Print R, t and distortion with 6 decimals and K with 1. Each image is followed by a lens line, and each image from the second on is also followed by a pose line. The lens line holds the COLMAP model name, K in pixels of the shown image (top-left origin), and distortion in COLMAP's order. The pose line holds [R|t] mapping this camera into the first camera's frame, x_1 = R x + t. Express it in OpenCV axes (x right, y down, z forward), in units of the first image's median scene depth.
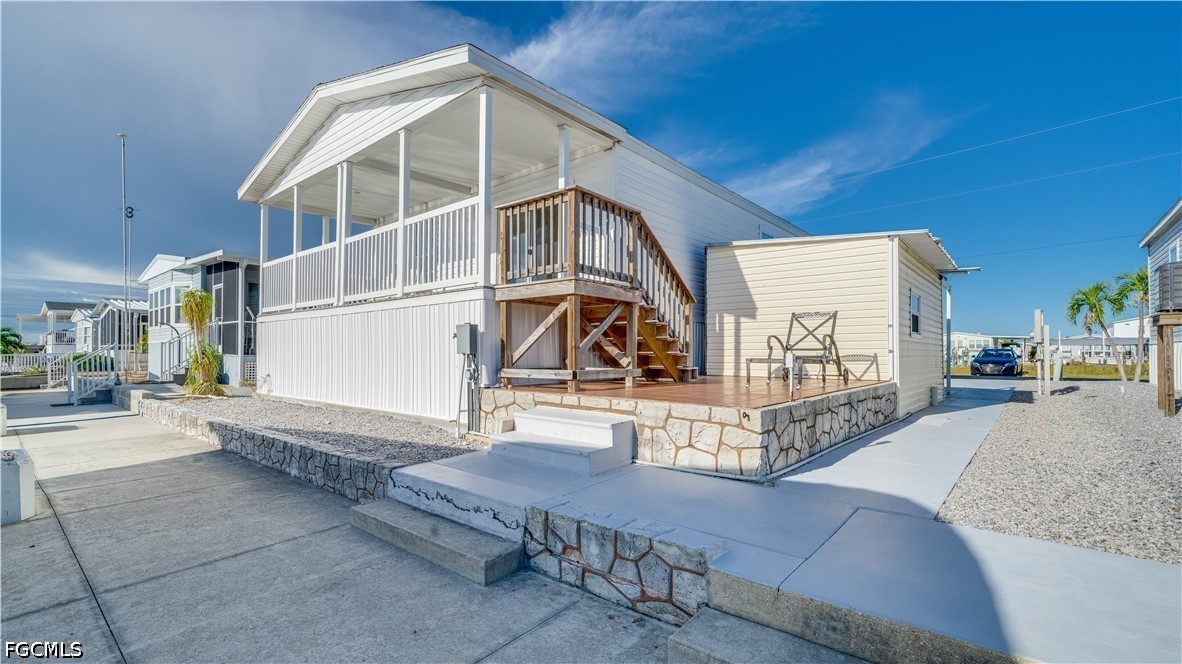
lens RADIAL K [[504.4, 0, 587.1], [0, 504.4, 339.3], [0, 0, 1]] dist [-0.010537, 0.000018]
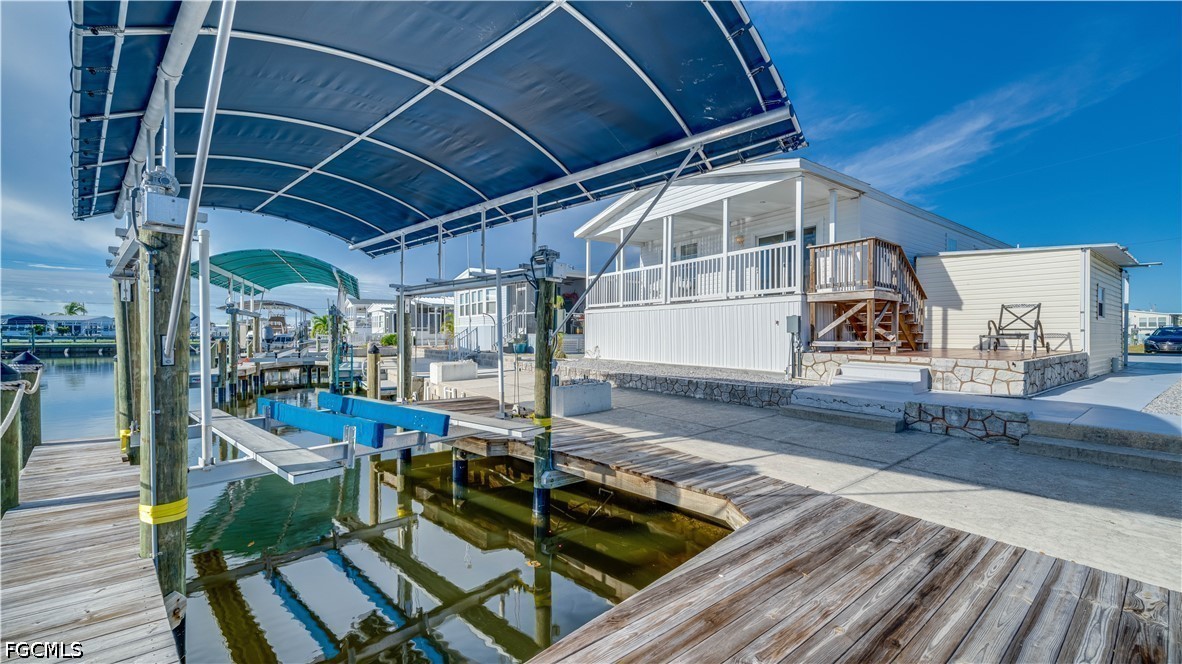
lens RADIAL K [[437.0, 0, 595.4], [0, 437.0, 331.6], [0, 0, 1]] dist [-0.010618, -0.000500]
pose [[0.968832, -0.003106, -0.247700, -0.463623], [0.009292, 0.999673, 0.023810, -0.015796], [0.247545, -0.025370, 0.968544, -0.561464]]
